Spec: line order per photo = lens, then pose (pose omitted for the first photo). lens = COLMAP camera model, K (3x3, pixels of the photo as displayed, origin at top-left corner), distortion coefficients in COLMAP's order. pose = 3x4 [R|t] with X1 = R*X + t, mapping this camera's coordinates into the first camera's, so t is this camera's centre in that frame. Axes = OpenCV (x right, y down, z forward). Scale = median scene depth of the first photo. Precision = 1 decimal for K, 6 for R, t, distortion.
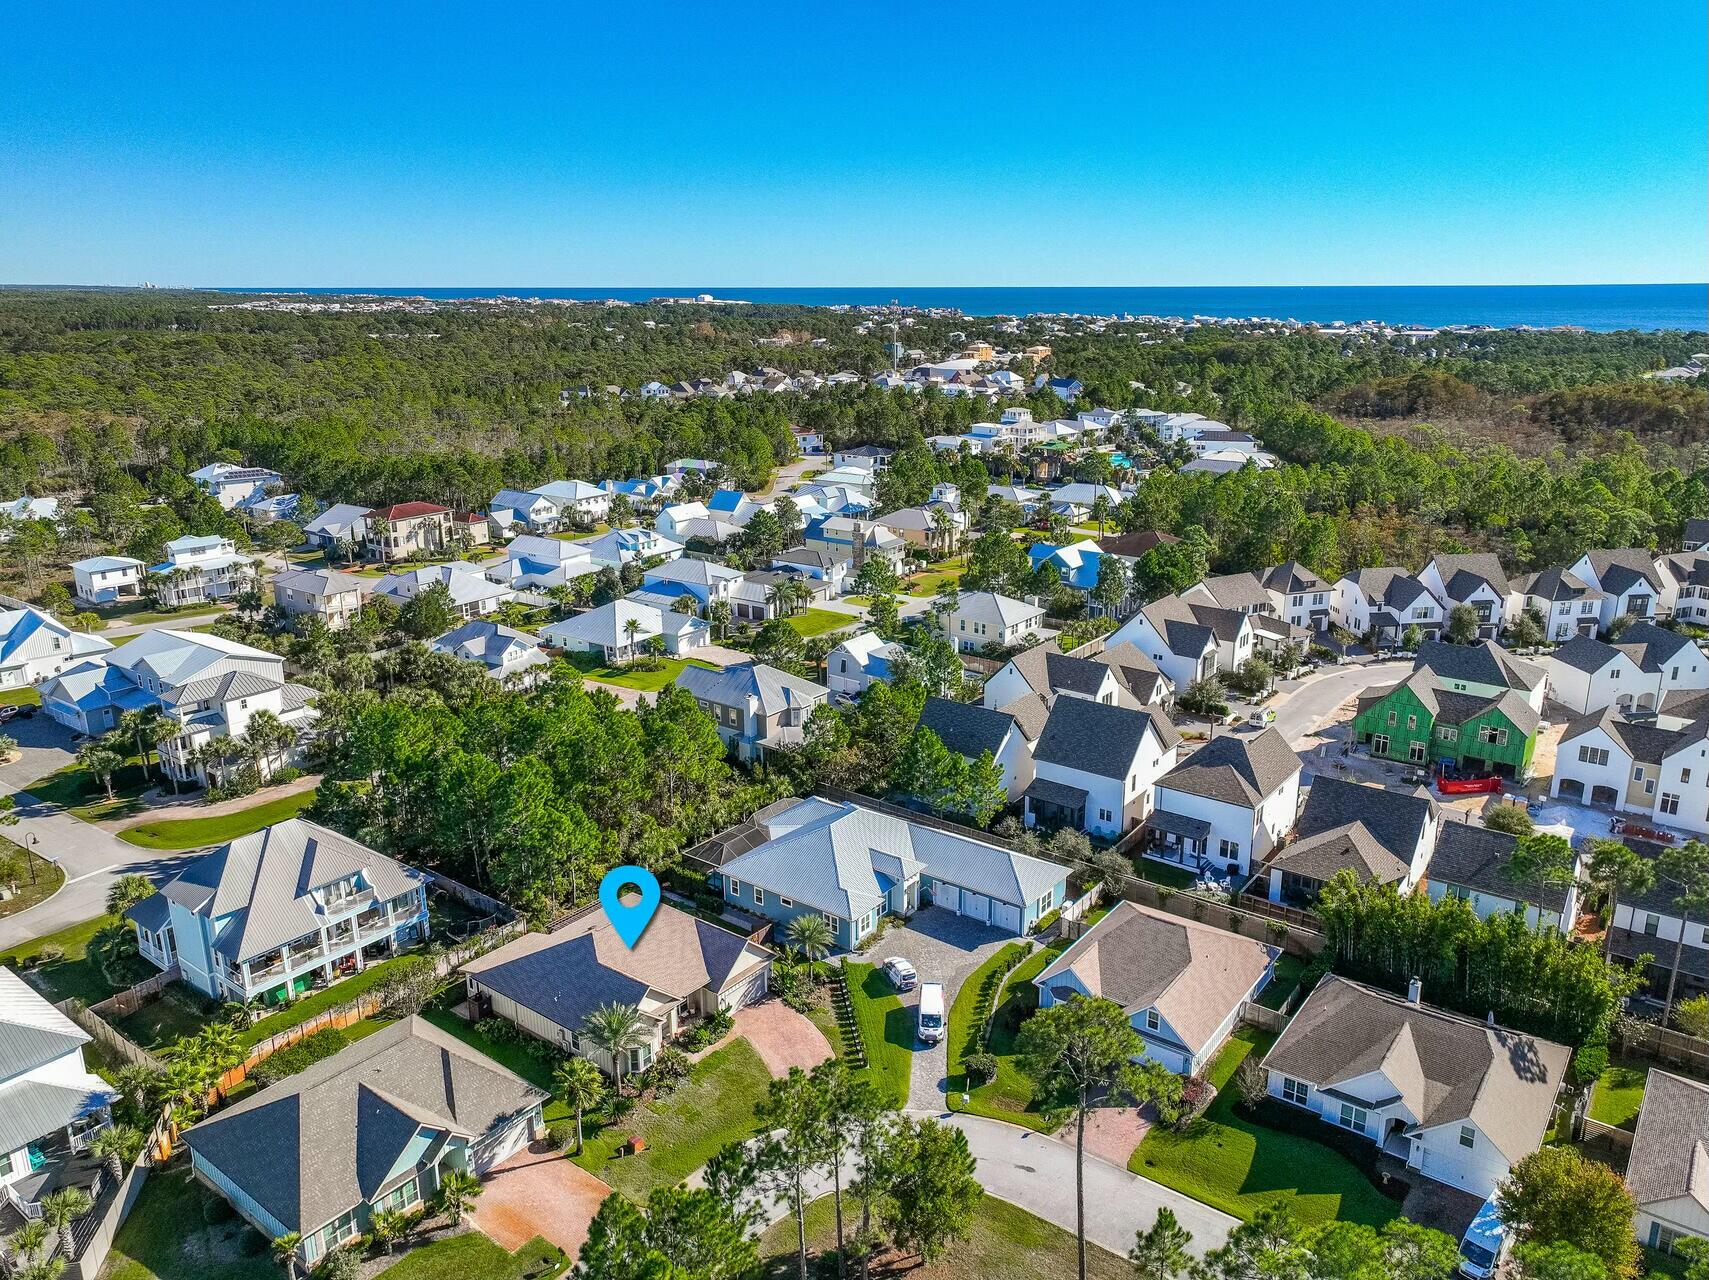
lens RADIAL K [[1235.9, 0, 869.8], [0, 1235.9, 634.4], [0, 0, 1]] dist [0.008259, 0.004181]
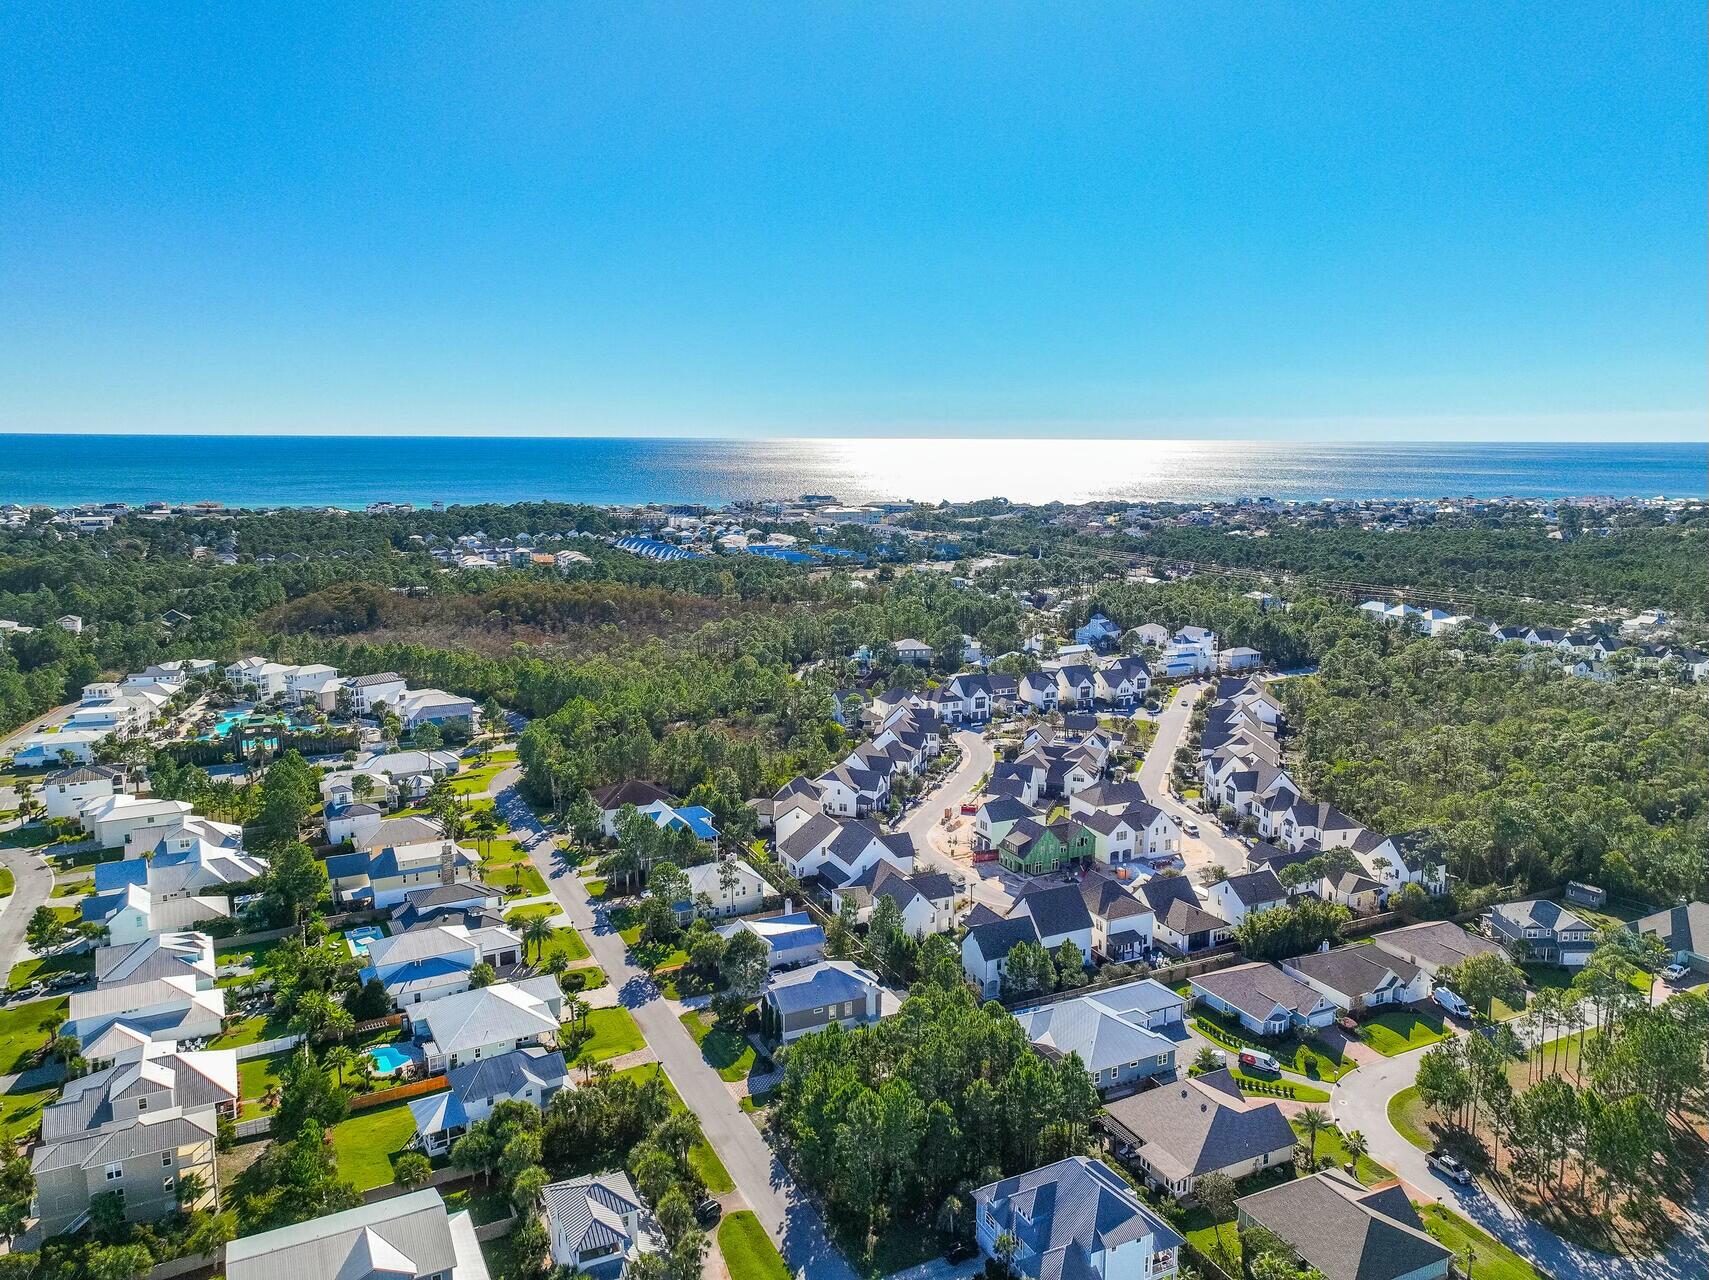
lens RADIAL K [[1235.9, 0, 869.8], [0, 1235.9, 634.4], [0, 0, 1]] dist [0.008259, 0.004181]
pose [[0.449600, -0.138351, 0.882451, -0.713419], [0.238040, 0.970763, 0.030917, -0.205355], [-0.860928, 0.196158, 0.469388, 0.209516]]
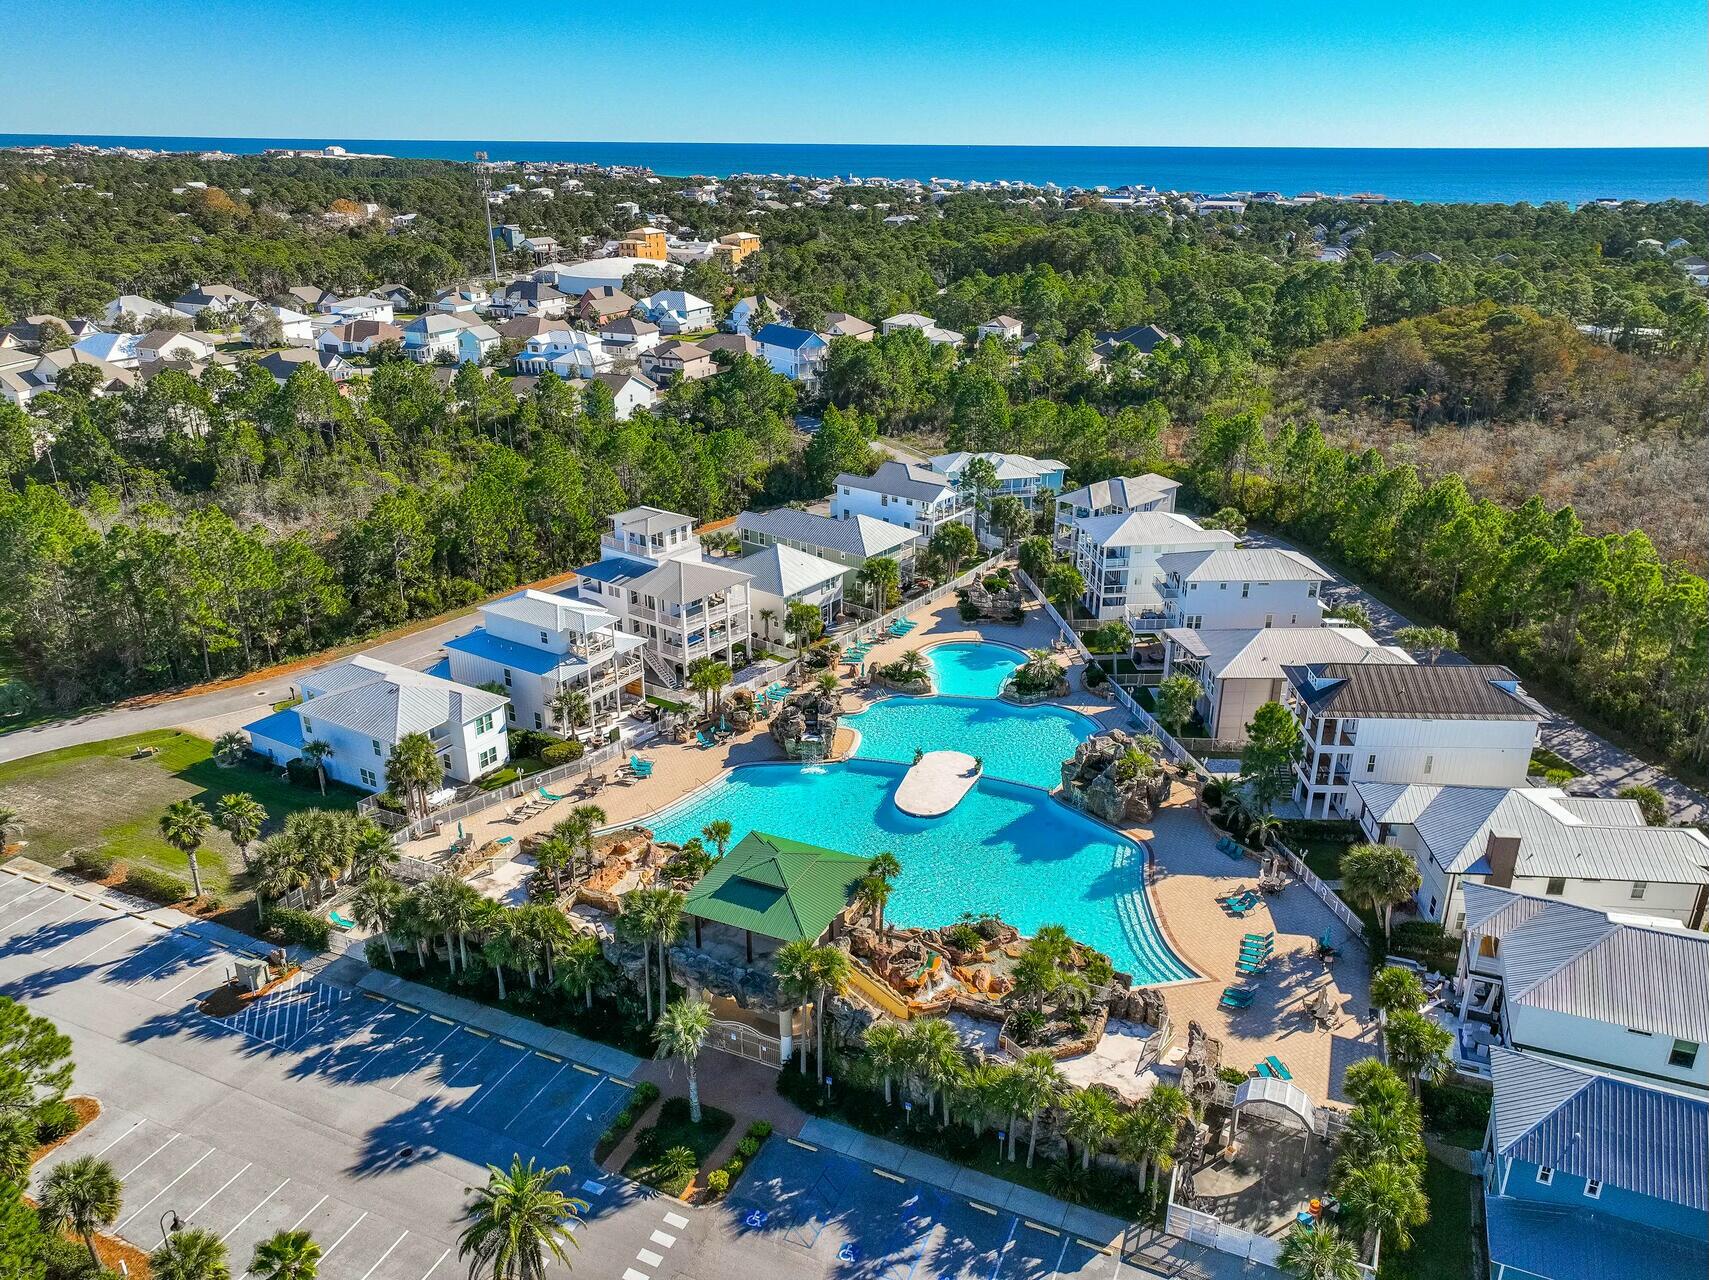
lens RADIAL K [[1235.9, 0, 869.8], [0, 1235.9, 634.4], [0, 0, 1]] dist [0.008259, 0.004181]
pose [[0.975341, -0.073053, 0.208260, 0.188343], [0.051081, 0.992728, 0.109001, -0.326524], [-0.214709, -0.095675, 0.971981, 1.218783]]
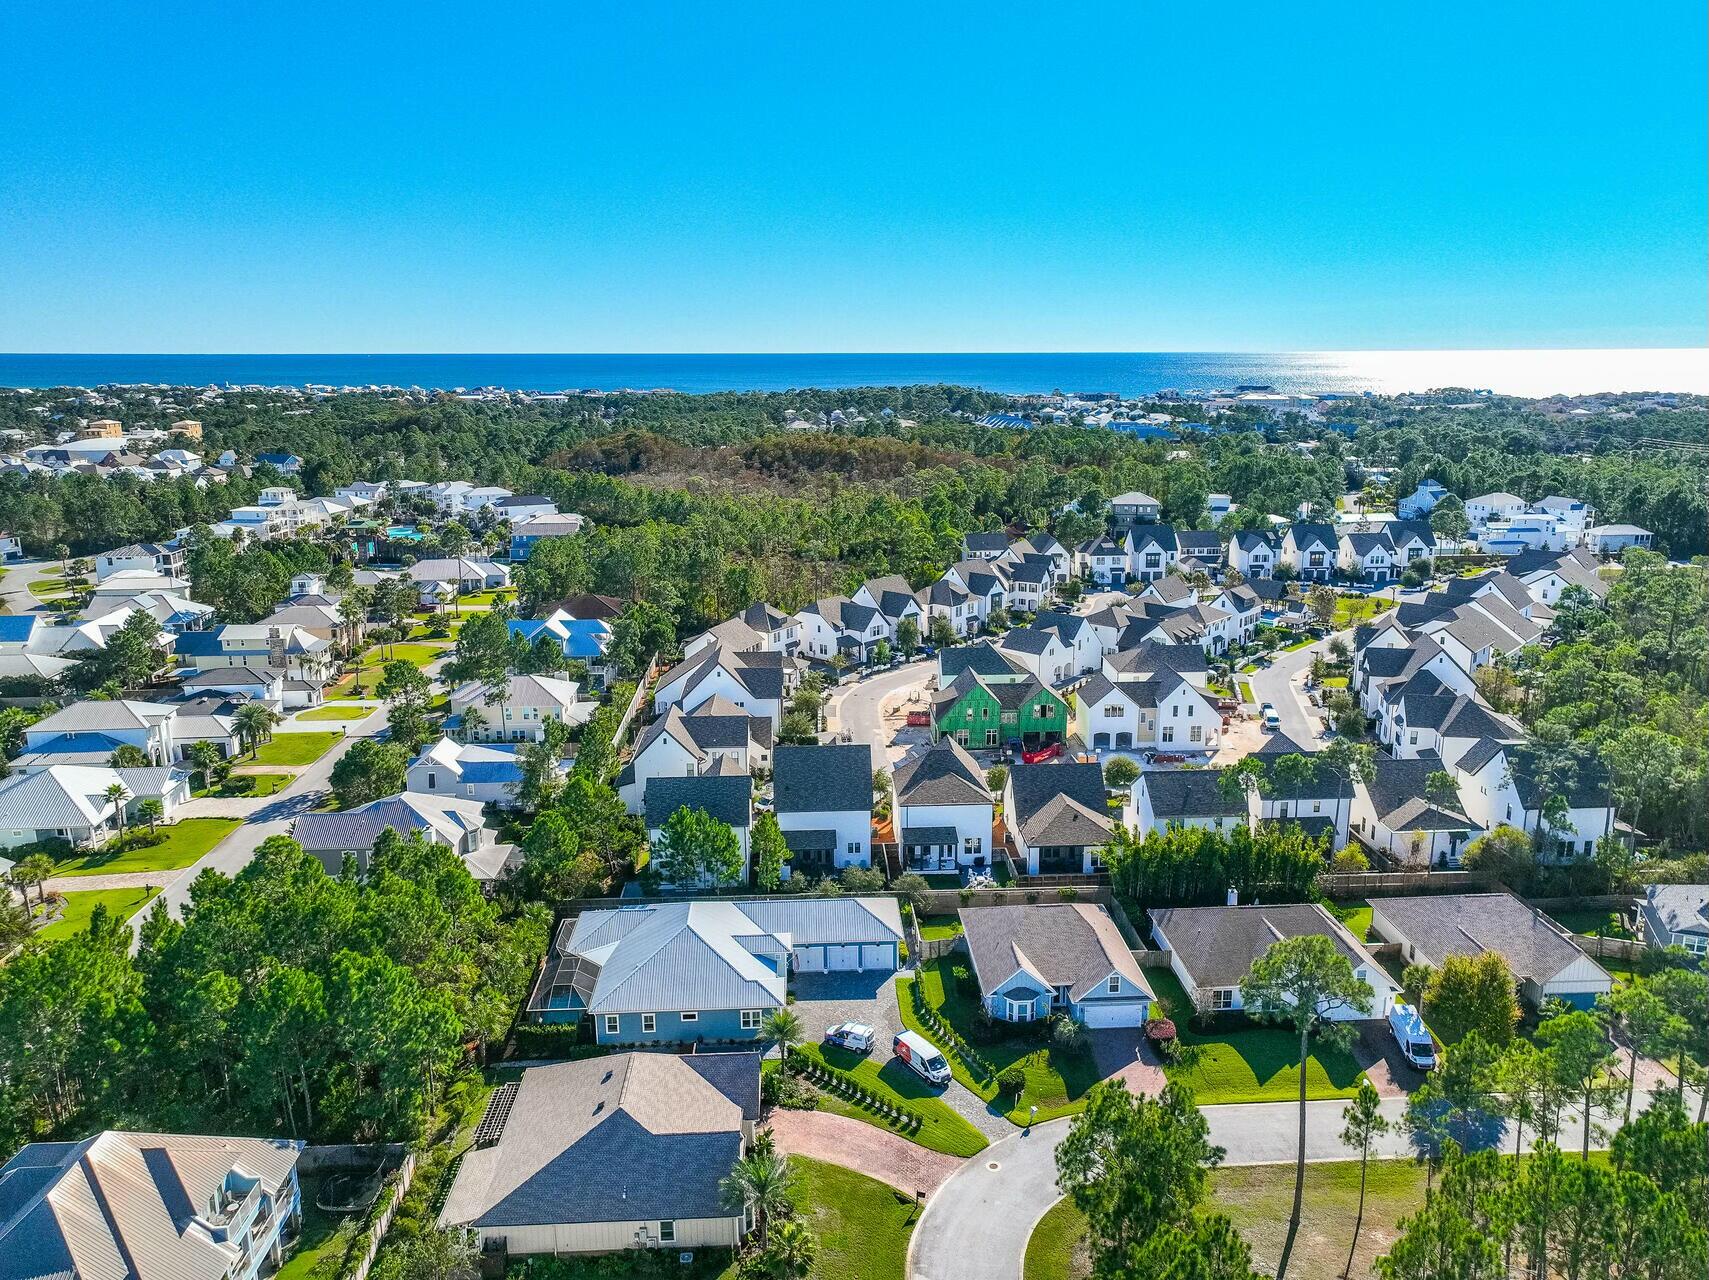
lens RADIAL K [[1235.9, 0, 869.8], [0, 1235.9, 634.4], [0, 0, 1]] dist [0.008259, 0.004181]
pose [[0.763437, -0.143976, 0.629630, -0.236008], [0.176034, 0.984315, 0.011636, -0.023405], [-0.621430, 0.101953, 0.776808, 0.081992]]
